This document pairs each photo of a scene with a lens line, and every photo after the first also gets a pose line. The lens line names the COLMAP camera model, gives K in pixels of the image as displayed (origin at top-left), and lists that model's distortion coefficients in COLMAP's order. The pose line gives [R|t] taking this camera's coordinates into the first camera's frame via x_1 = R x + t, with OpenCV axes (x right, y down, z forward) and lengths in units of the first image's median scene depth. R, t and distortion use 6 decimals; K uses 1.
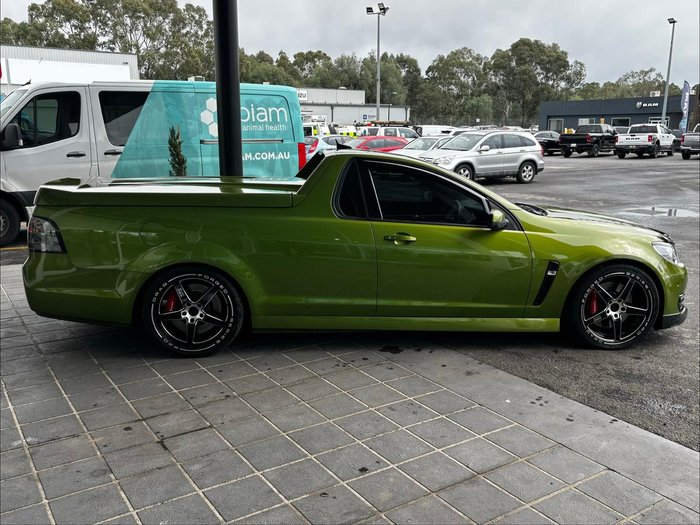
lens RADIAL K [[653.9, 0, 350.0], [0, 653.9, 262.5], [0, 0, 1]] dist [0.018572, 0.003298]
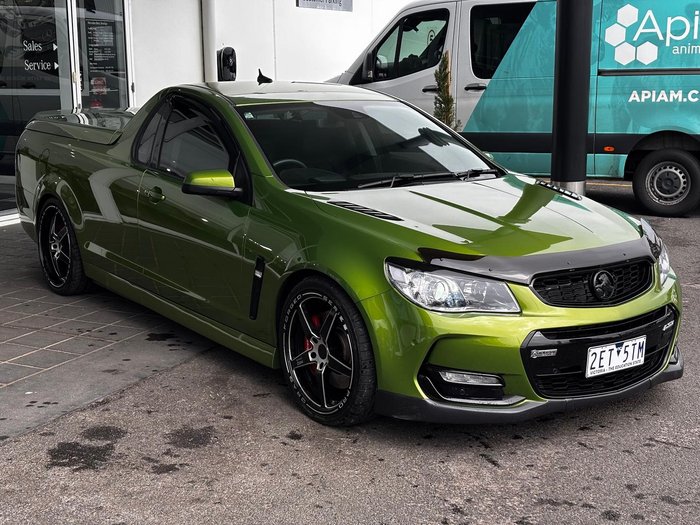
lens RADIAL K [[1060.4, 0, 350.0], [0, 1060.4, 262.5], [0, 0, 1]] dist [0.205141, -0.908705]
pose [[0.504540, 0.154883, -0.849383, 0.285741], [-0.158154, 0.983712, 0.085433, -0.023171], [0.848780, 0.091229, 0.520817, 0.115728]]
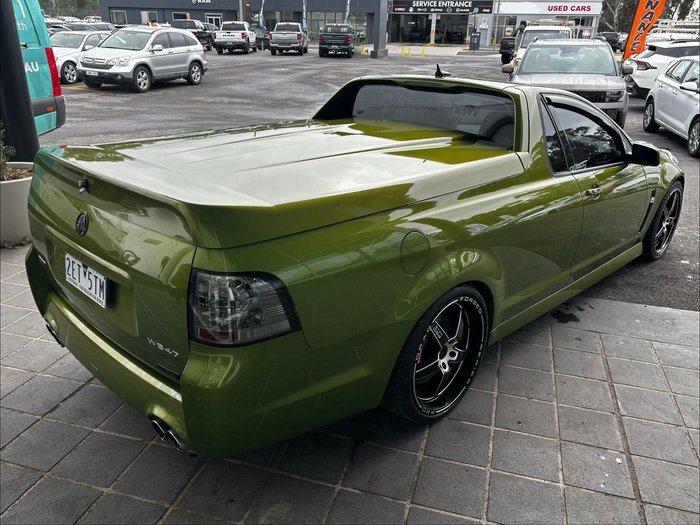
lens RADIAL K [[566.0, 0, 358.8], [0, 566.0, 264.1], [0, 0, 1]] dist [0.074168, -0.080528]
pose [[0.762457, -0.230770, 0.604487, -0.137869], [0.106438, 0.966242, 0.234621, -0.033825], [-0.638224, -0.114548, 0.761281, 0.137452]]
